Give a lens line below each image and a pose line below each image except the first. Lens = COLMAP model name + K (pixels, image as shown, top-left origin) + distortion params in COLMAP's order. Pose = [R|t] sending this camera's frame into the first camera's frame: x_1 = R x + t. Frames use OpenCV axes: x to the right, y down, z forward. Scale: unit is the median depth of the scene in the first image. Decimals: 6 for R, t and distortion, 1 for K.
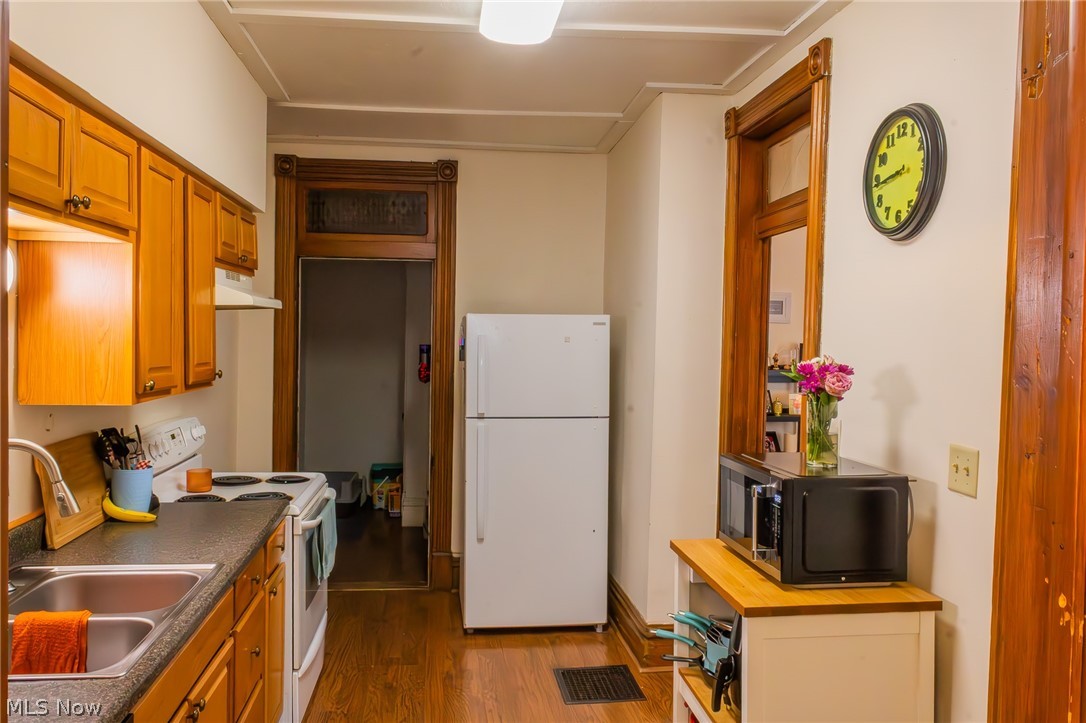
lens RADIAL K [[880.7, 0, 540.4], [0, 880.7, 360.0], [0, 0, 1]] dist [0.039731, -0.034334]
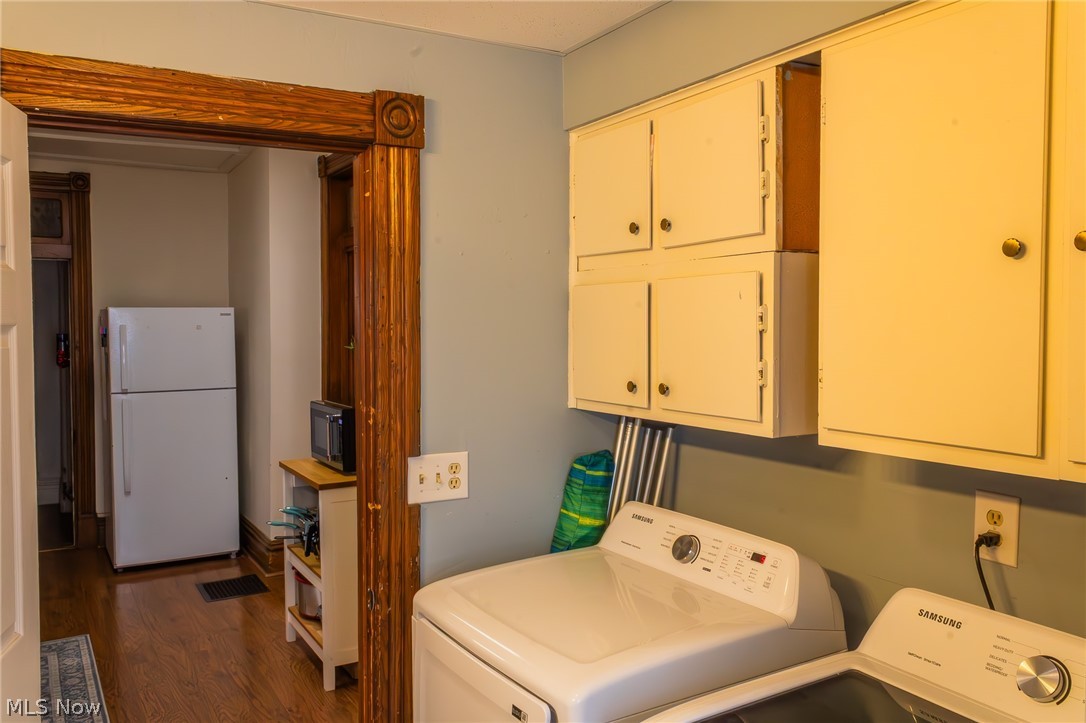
lens RADIAL K [[880.7, 0, 532.4], [0, 880.7, 354.8], [0, 0, 1]] dist [0.039731, -0.034334]
pose [[0.922610, -0.032867, 0.384331, -0.017409], [0.027317, 0.999429, 0.019892, 0.003976], [-0.384765, -0.007854, 0.922981, -0.355278]]
